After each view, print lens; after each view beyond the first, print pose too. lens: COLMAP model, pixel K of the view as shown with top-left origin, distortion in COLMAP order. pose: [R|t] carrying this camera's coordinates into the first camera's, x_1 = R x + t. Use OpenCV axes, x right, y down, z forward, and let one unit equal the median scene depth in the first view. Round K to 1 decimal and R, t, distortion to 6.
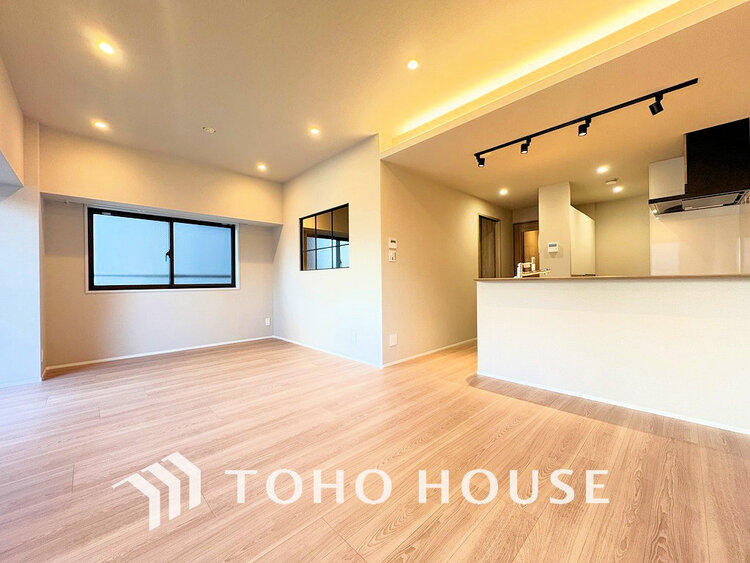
lens RADIAL K [[297.5, 0, 374.9], [0, 297.5, 278.5], [0, 0, 1]] dist [0.001718, -0.000283]
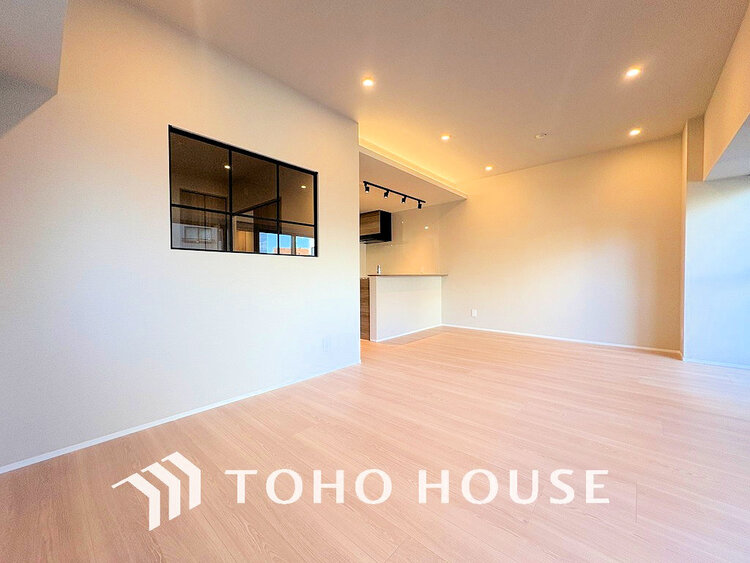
lens RADIAL K [[297.5, 0, 370.6], [0, 297.5, 282.1], [0, 0, 1]] dist [0.001718, -0.000283]
pose [[-0.074965, -0.008988, 0.997146, -1.179055], [-0.008117, 0.999932, 0.008403, 0.026450], [-0.997153, -0.007464, -0.075033, 1.260448]]
